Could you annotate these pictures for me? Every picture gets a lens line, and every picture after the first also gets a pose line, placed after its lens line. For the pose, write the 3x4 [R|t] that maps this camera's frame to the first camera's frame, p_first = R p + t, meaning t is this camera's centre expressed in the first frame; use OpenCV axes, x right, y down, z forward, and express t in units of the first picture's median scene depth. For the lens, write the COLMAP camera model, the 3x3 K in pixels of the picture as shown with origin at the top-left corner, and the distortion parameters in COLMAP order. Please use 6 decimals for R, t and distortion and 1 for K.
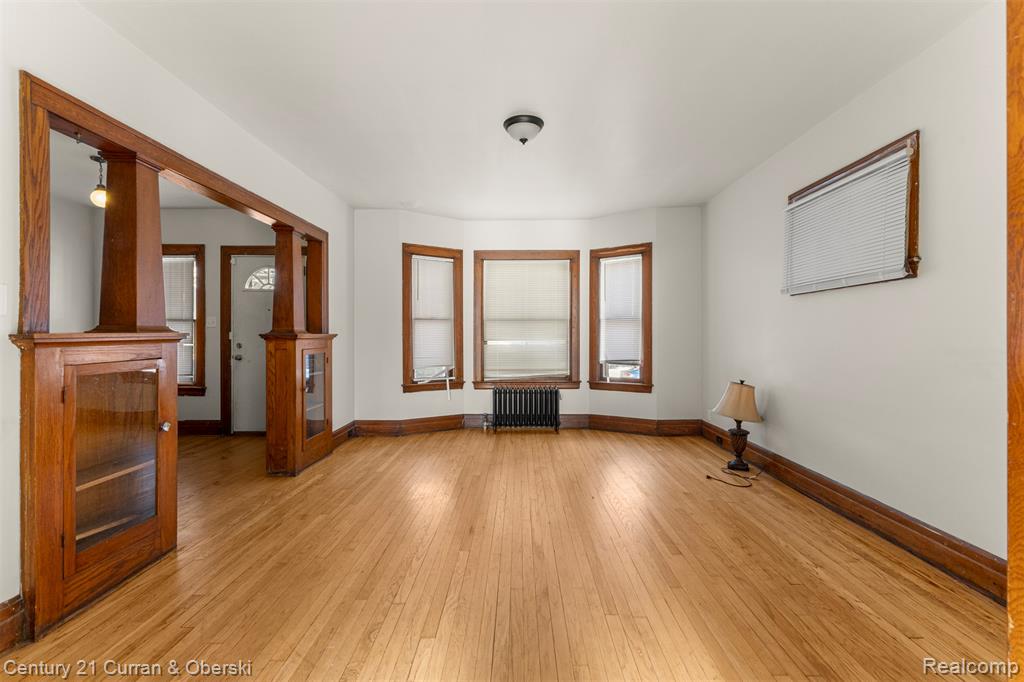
lens RADIAL K [[441.0, 0, 513.7], [0, 441.0, 332.2], [0, 0, 1]] dist [0.006968, -0.000388]
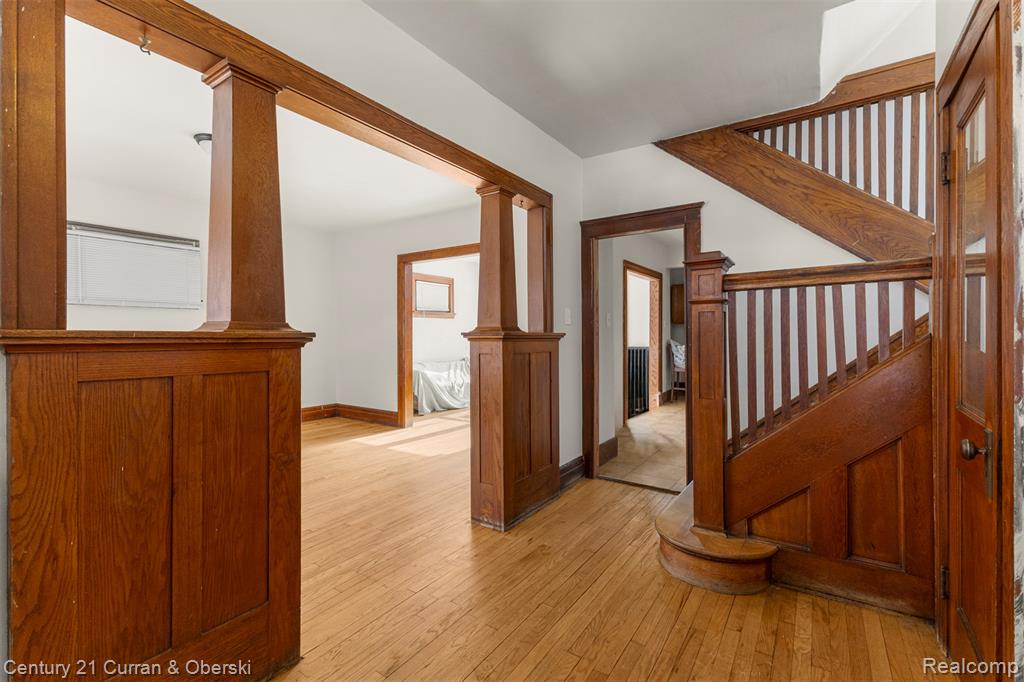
lens RADIAL K [[448.2, 0, 512.6], [0, 448.2, 330.1], [0, 0, 1]] dist [0.010577, -0.000153]
pose [[-0.834543, 0.012540, 0.550799, -0.704757], [0.001698, 0.999795, -0.020189, 0.008144], [-0.550940, -0.015913, -0.834393, 0.904120]]
